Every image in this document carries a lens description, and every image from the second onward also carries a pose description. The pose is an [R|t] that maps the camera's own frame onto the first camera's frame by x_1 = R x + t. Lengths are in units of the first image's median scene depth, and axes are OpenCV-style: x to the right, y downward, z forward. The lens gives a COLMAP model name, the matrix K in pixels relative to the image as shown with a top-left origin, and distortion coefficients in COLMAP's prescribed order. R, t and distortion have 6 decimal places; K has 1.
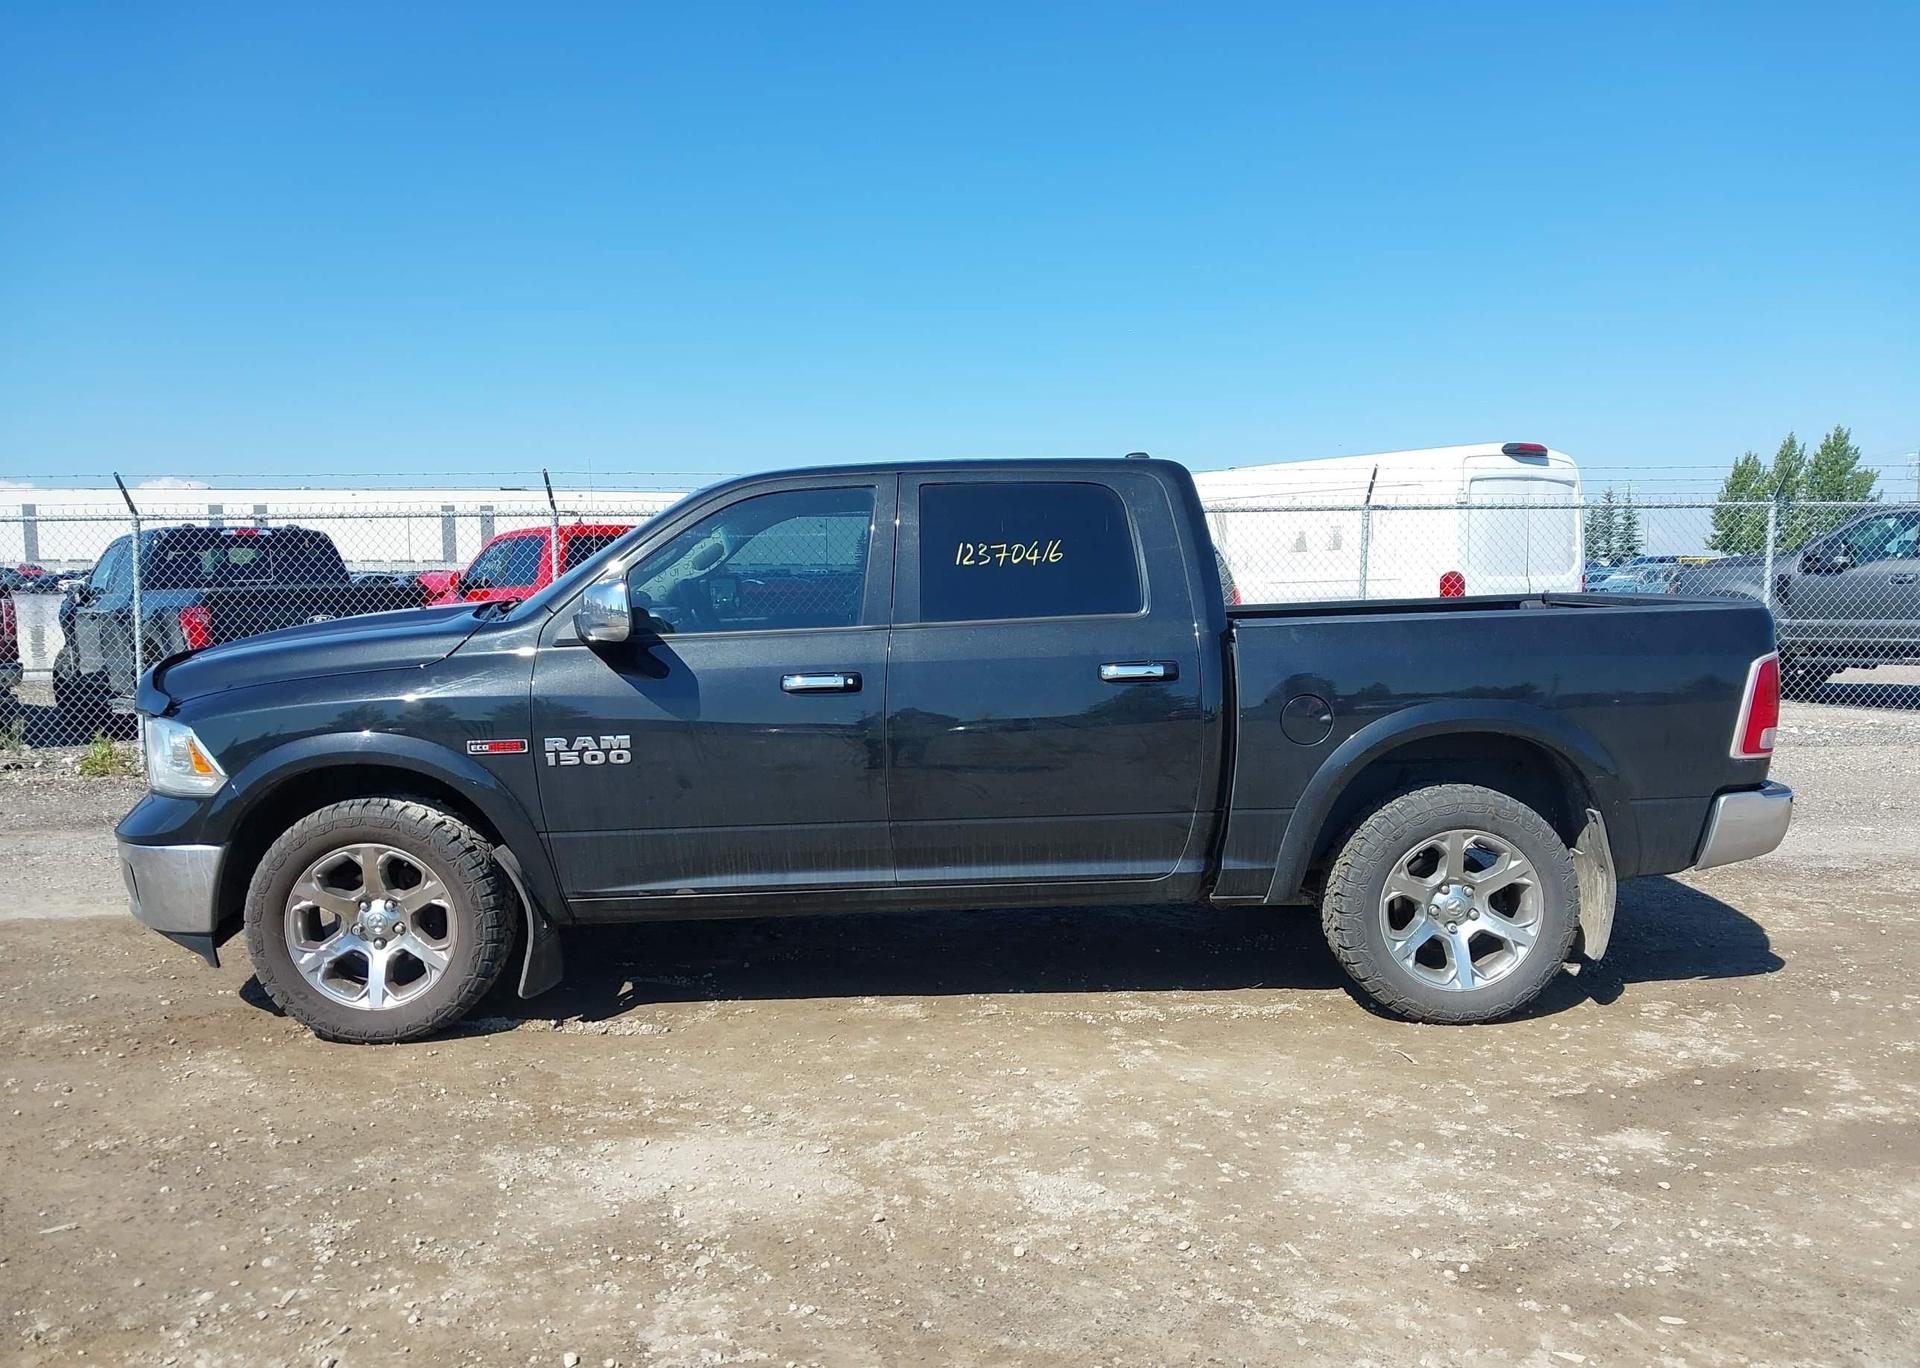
lens RADIAL K [[1404.0, 0, 960.0], [0, 1404.0, 684.0], [0, 0, 1]] dist [0.219947, -0.562036]
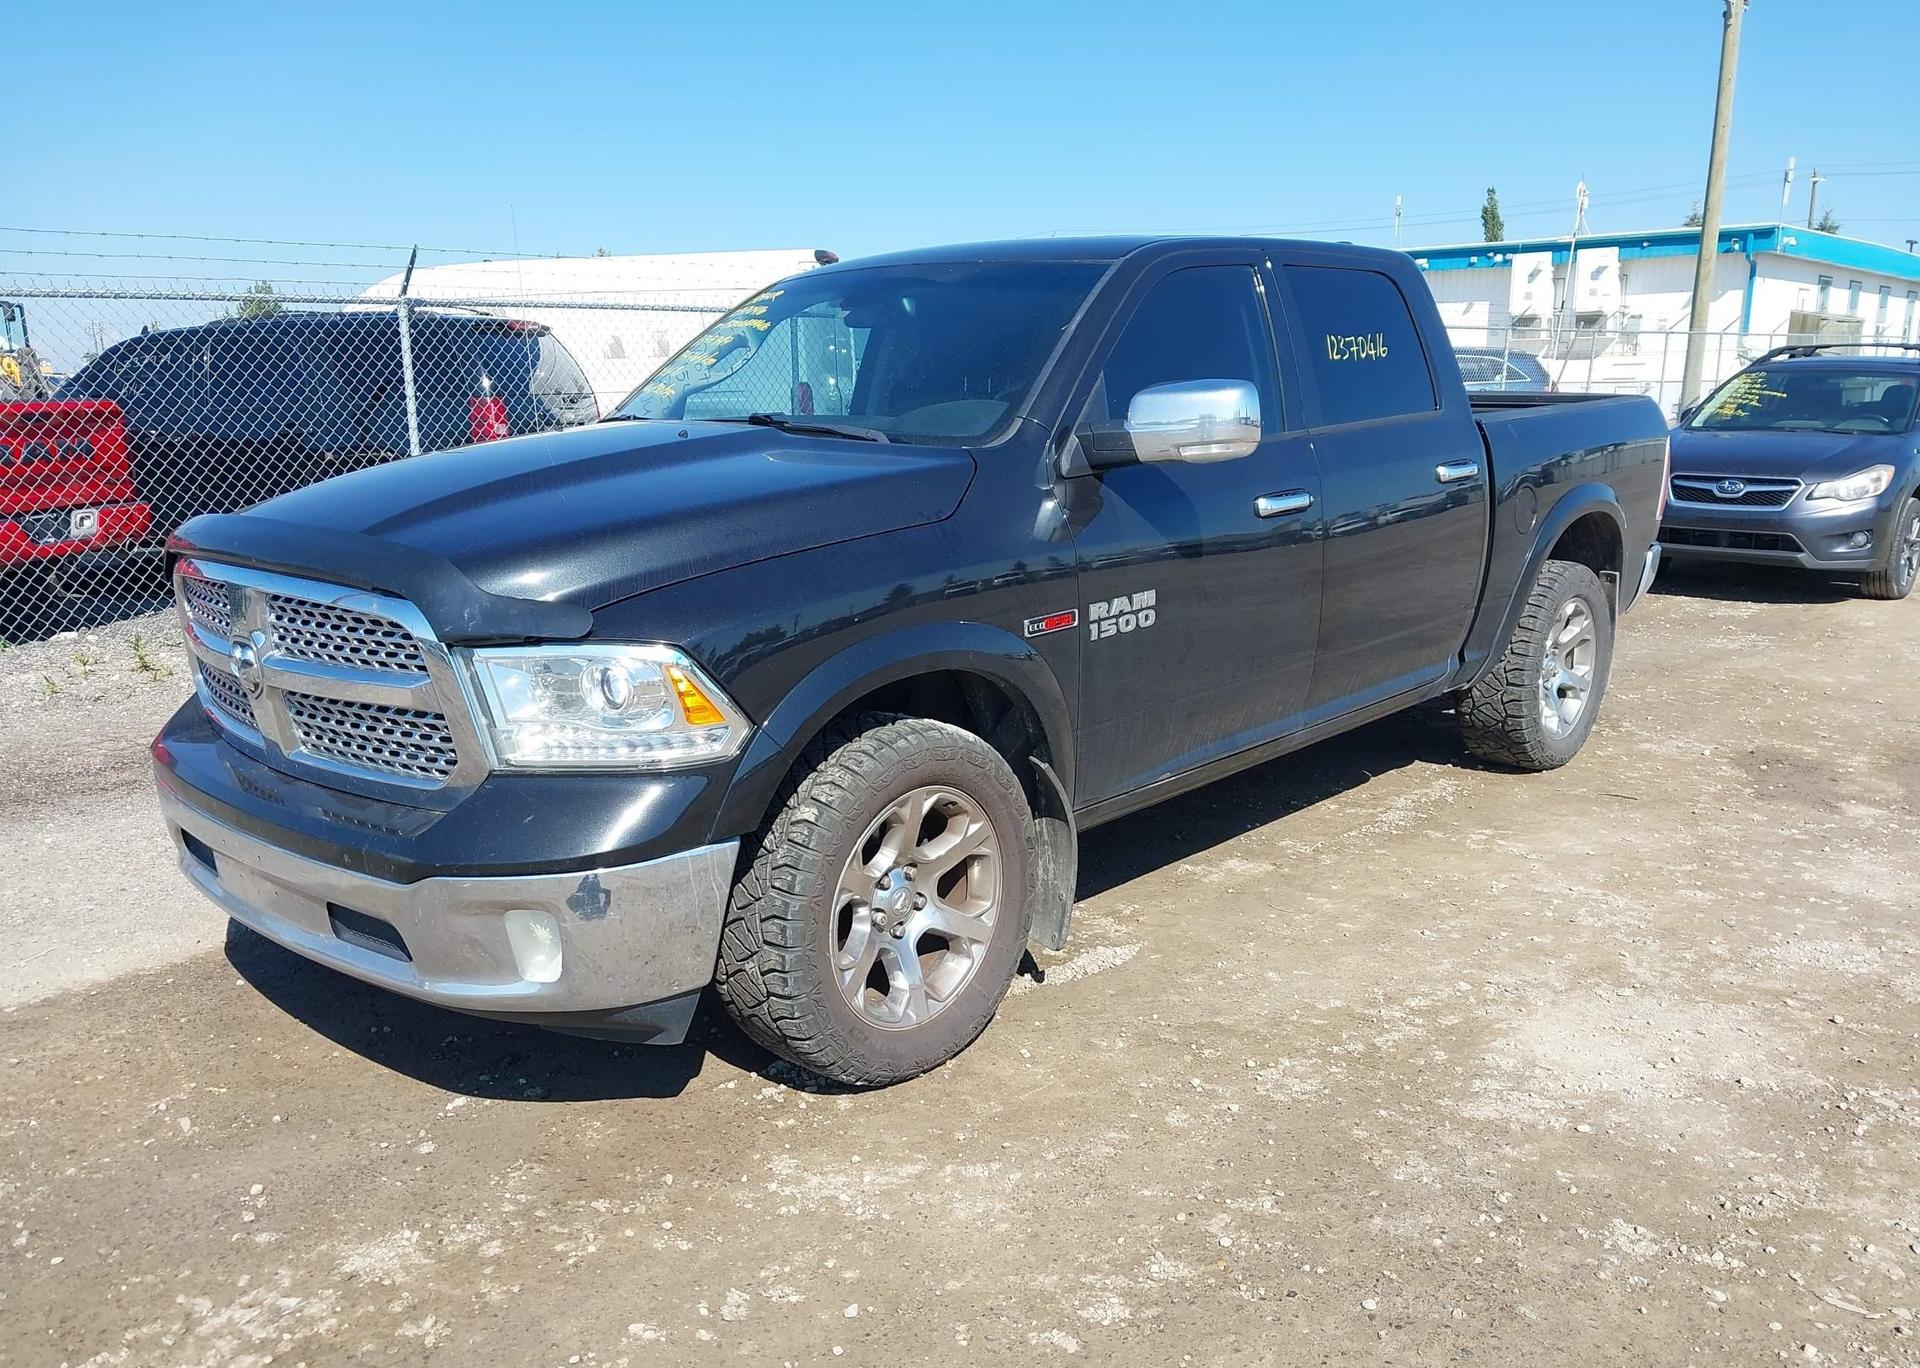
lens RADIAL K [[1440.5, 0, 965.1], [0, 1440.5, 695.4], [0, 0, 1]] dist [0.115057, -0.238980]
pose [[0.739804, -0.150245, 0.655832, -0.833033], [0.063183, 0.985955, 0.154599, -0.034753], [-0.669849, -0.072936, 0.738906, 0.487488]]
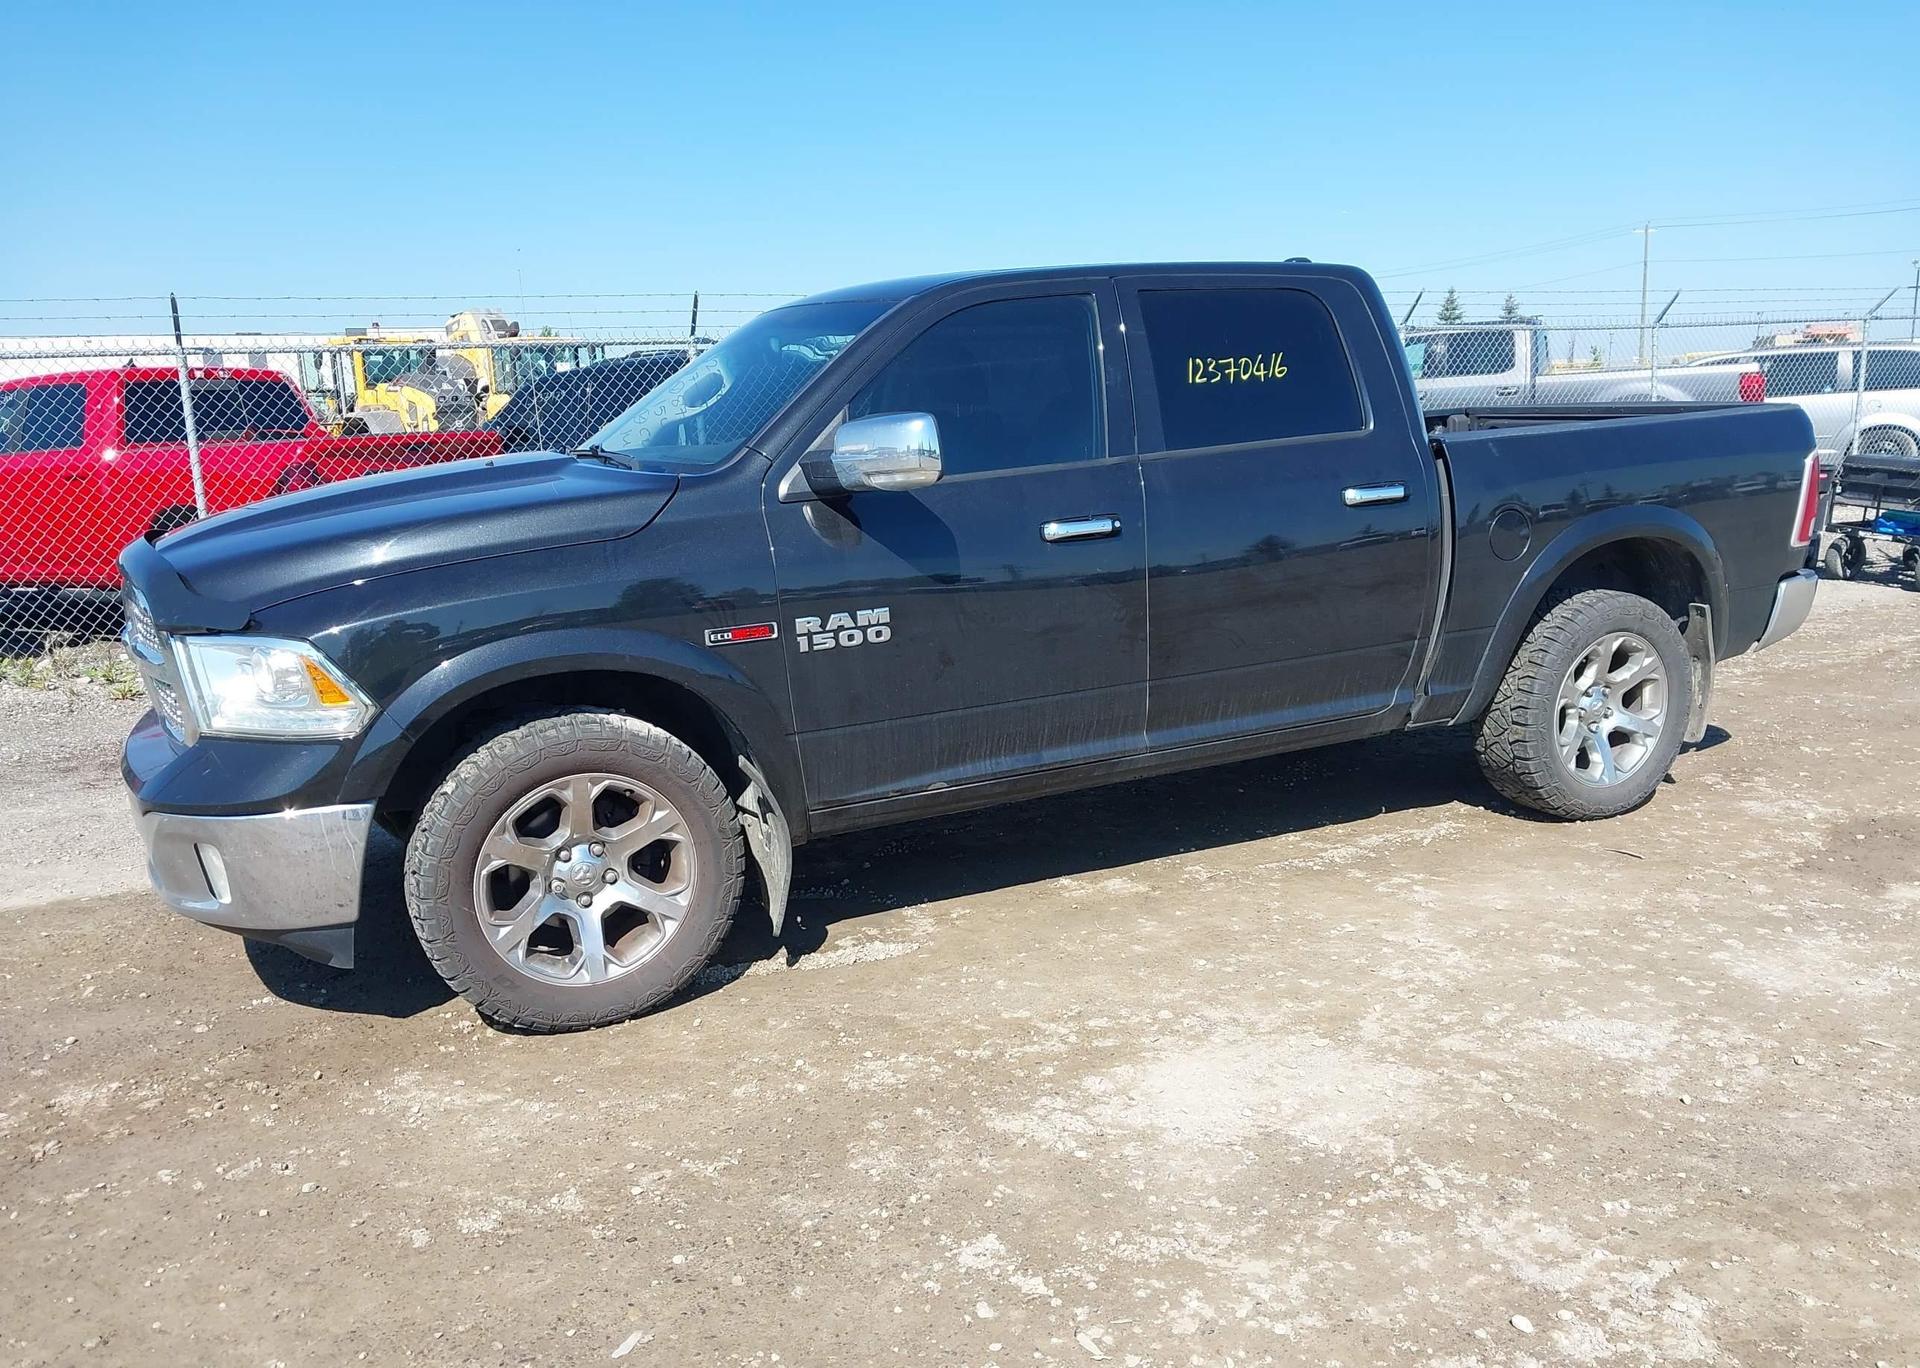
lens RADIAL K [[1440.5, 0, 965.1], [0, 1440.5, 695.4], [0, 0, 1]] dist [0.115057, -0.238980]
pose [[0.925179, -0.103386, 0.365179, -0.502356], [0.061281, 0.990251, 0.125093, -0.014846], [-0.374552, -0.093355, 0.922494, 0.211738]]
